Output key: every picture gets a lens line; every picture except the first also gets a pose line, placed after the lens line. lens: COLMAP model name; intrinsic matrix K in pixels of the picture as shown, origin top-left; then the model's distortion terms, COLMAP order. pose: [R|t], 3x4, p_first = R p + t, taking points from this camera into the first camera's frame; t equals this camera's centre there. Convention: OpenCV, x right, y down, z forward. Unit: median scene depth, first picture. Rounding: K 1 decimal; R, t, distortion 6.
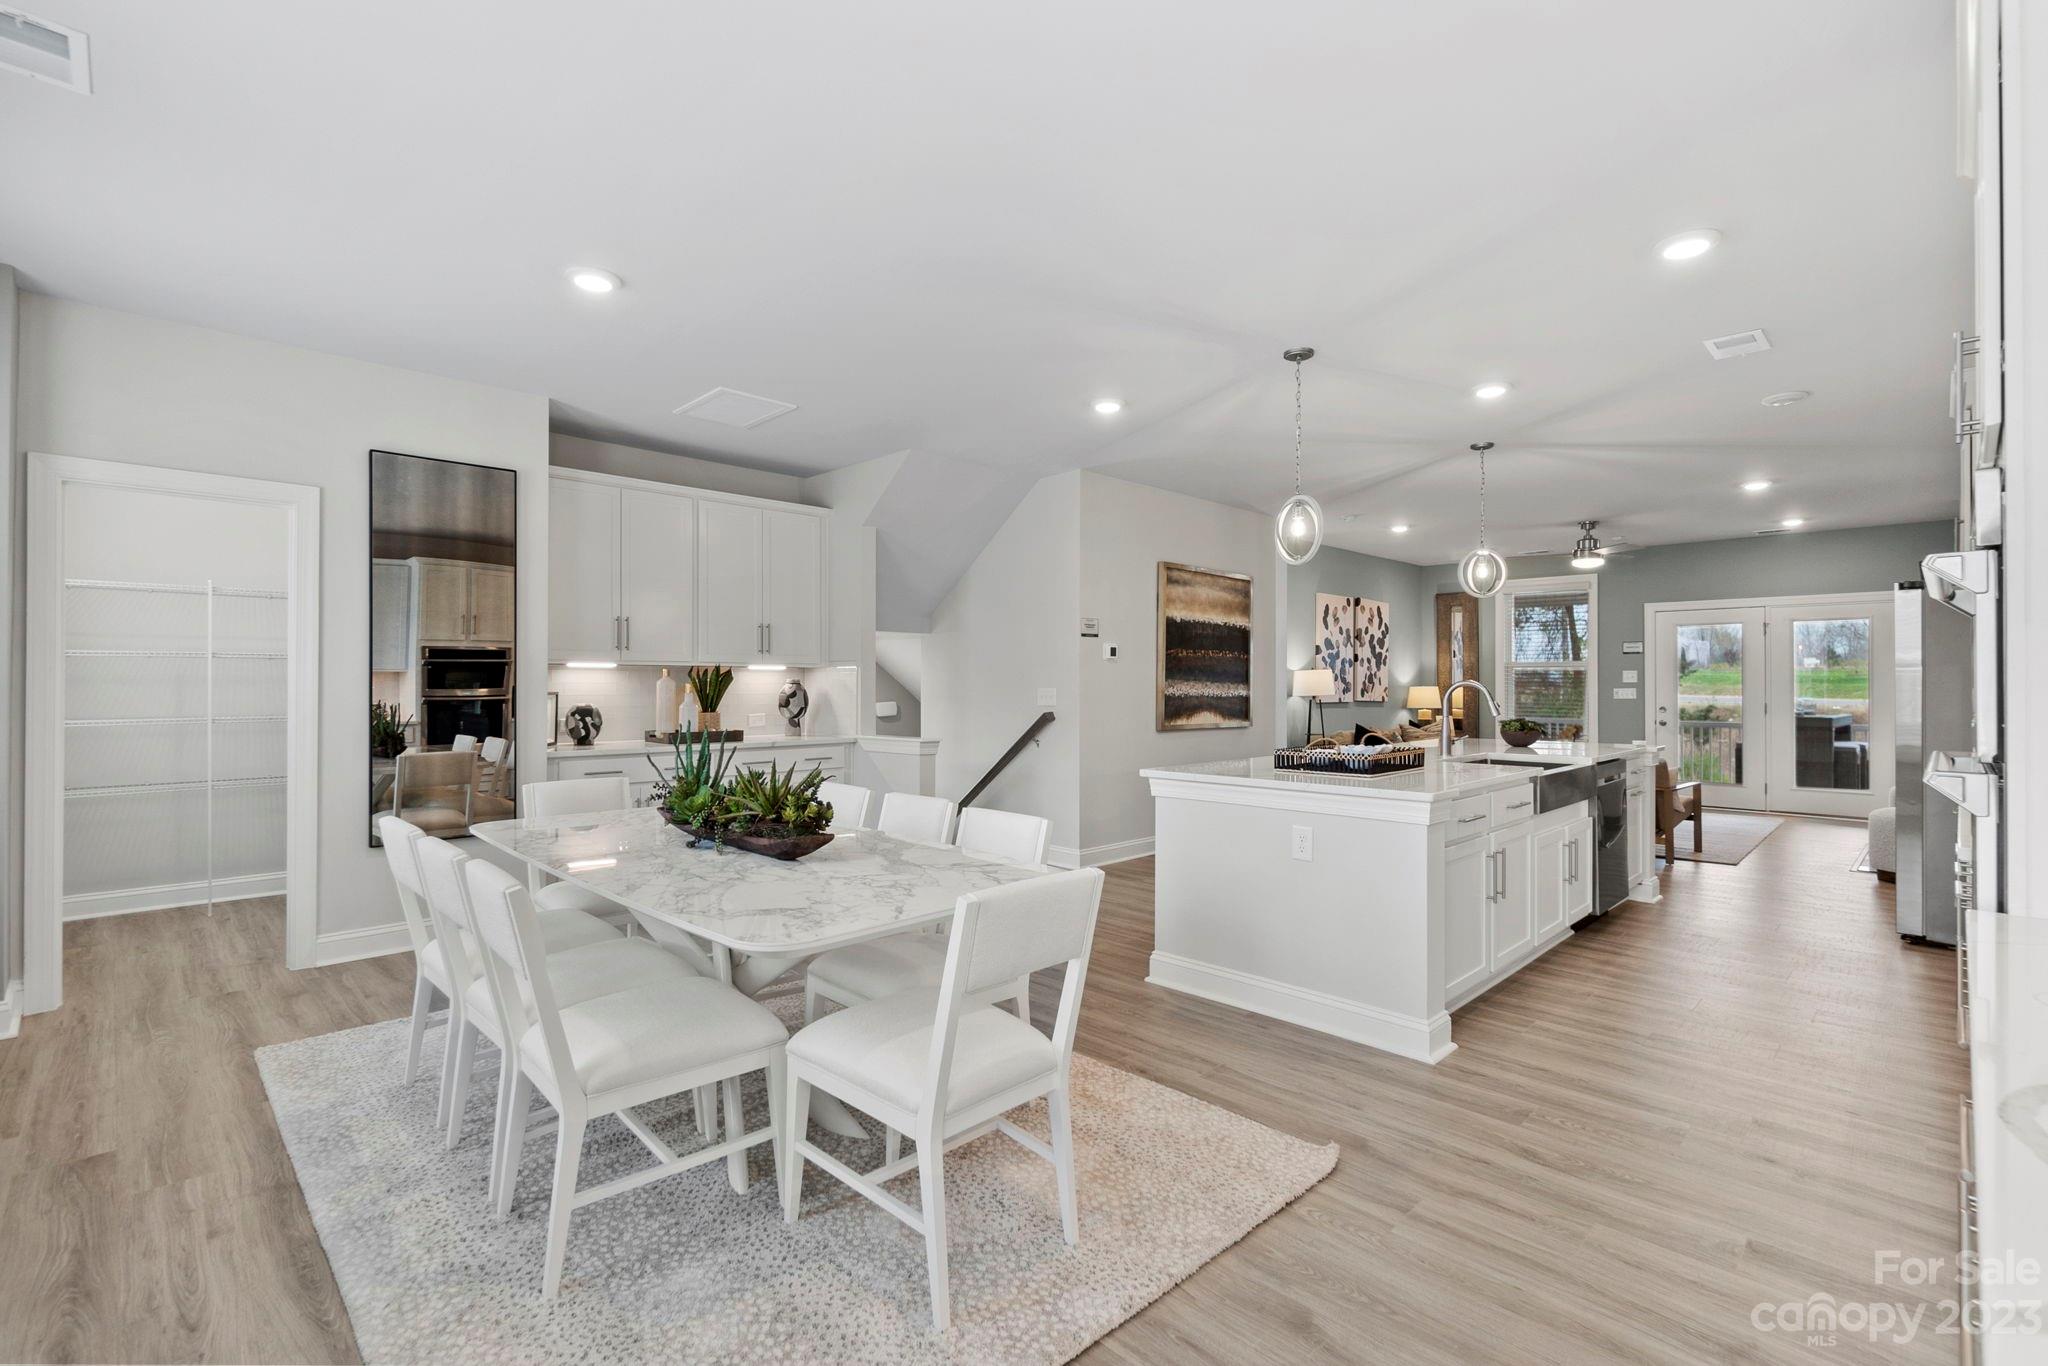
lens RADIAL K [[930.6, 0, 1023.0], [0, 930.6, 679.7], [0, 0, 1]] dist [-0.002208, -0.000421]
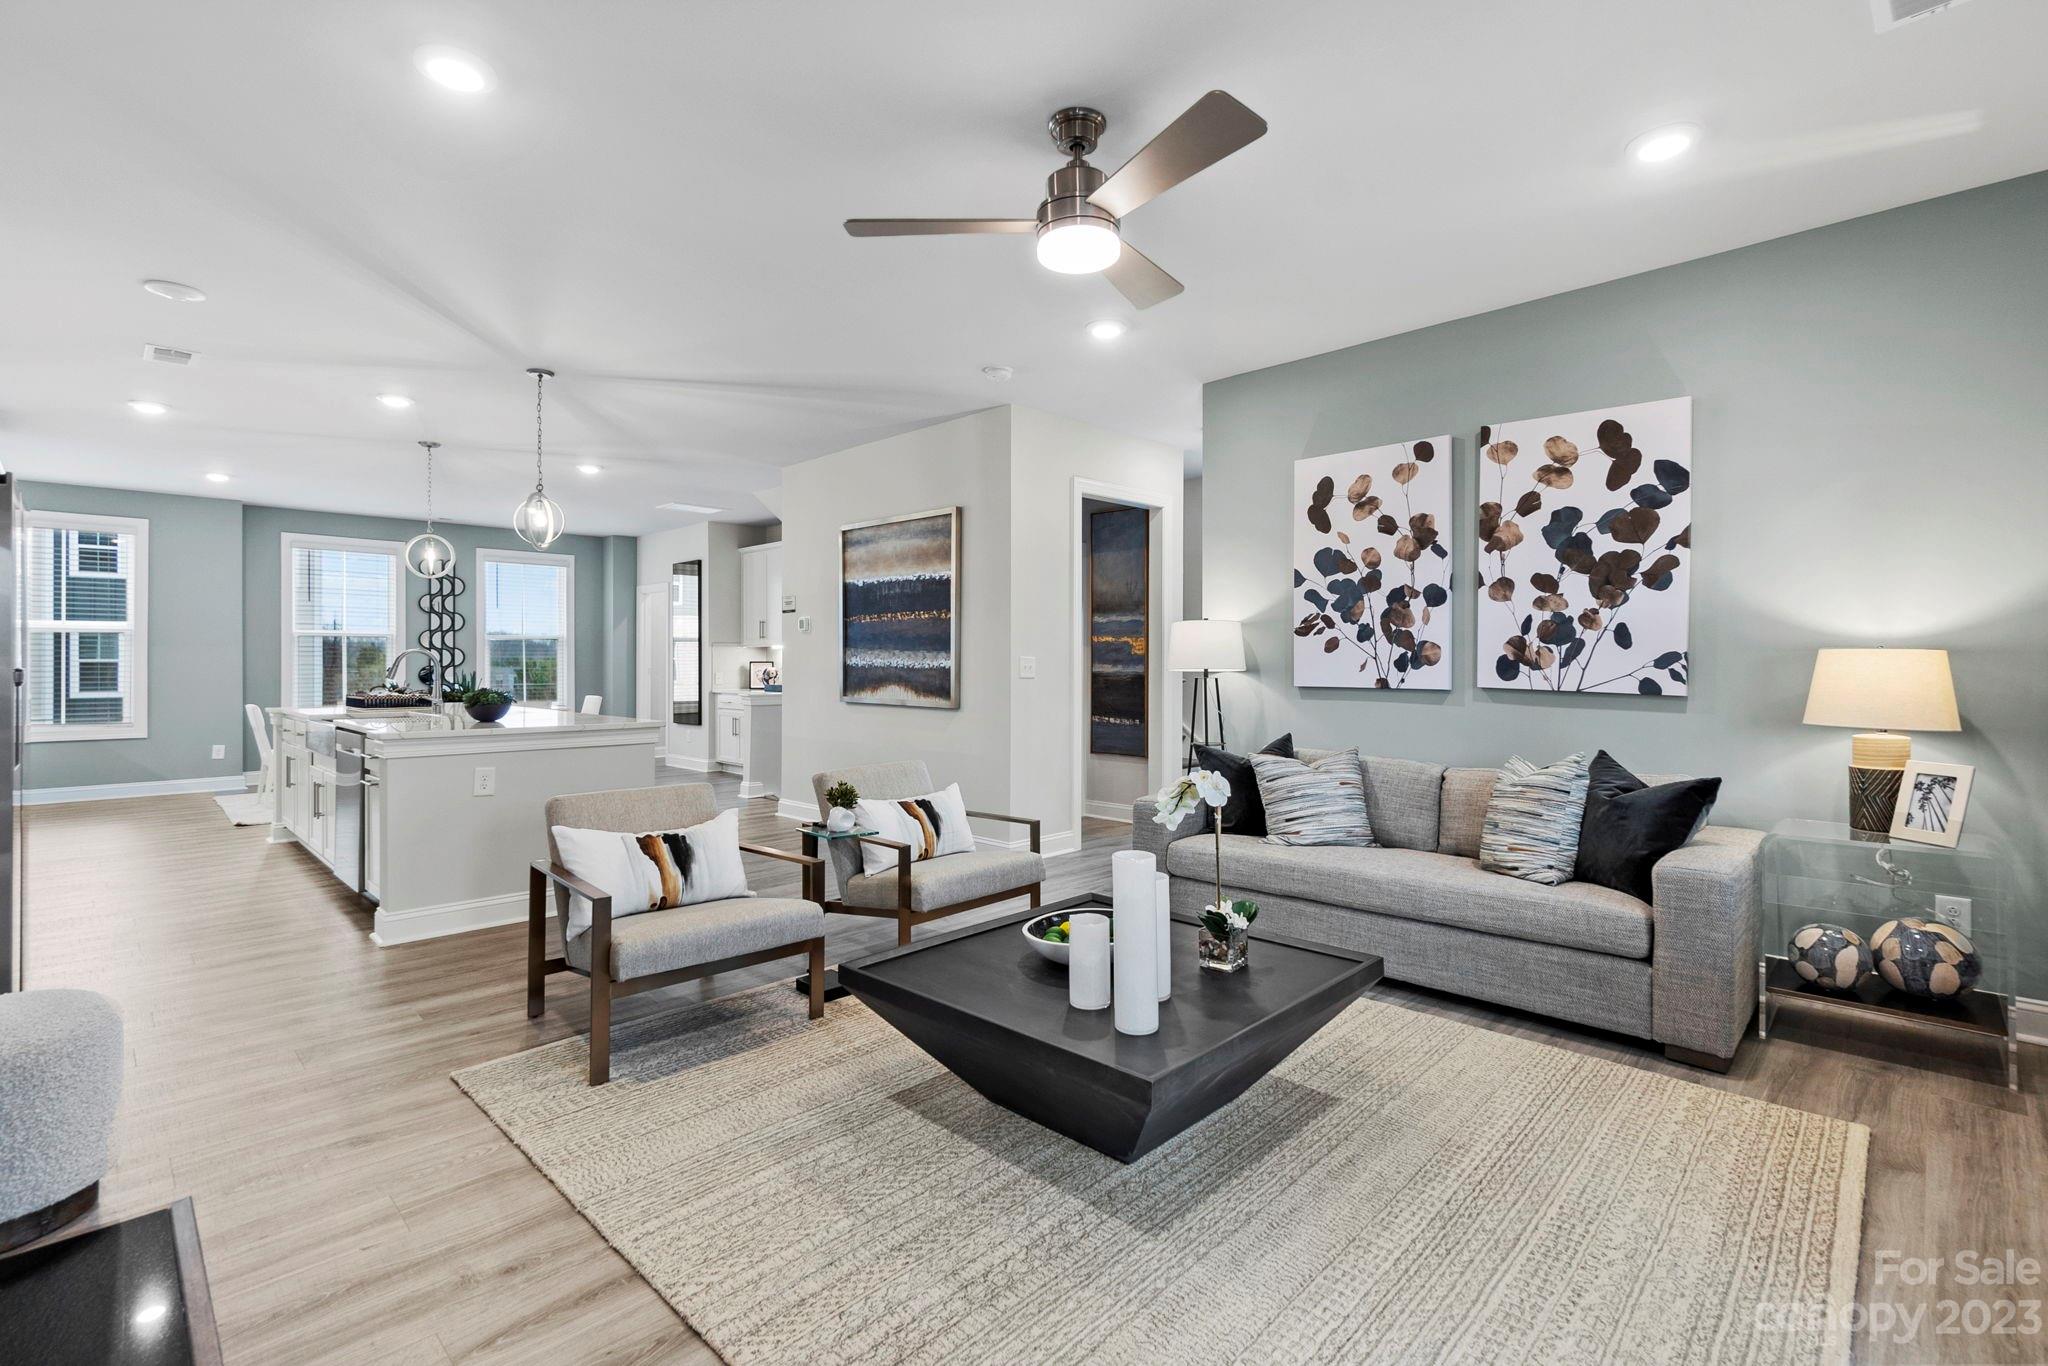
lens RADIAL K [[930.6, 0, 1022.9], [0, 930.6, 674.9], [0, 0, 1]] dist [-0.002208, -0.000421]
pose [[0.010012, 0.005340, -0.999936, 1.019068], [0.002323, 0.999983, 0.005364, 0.019876], [0.999947, -0.002377, 0.009999, 1.077325]]
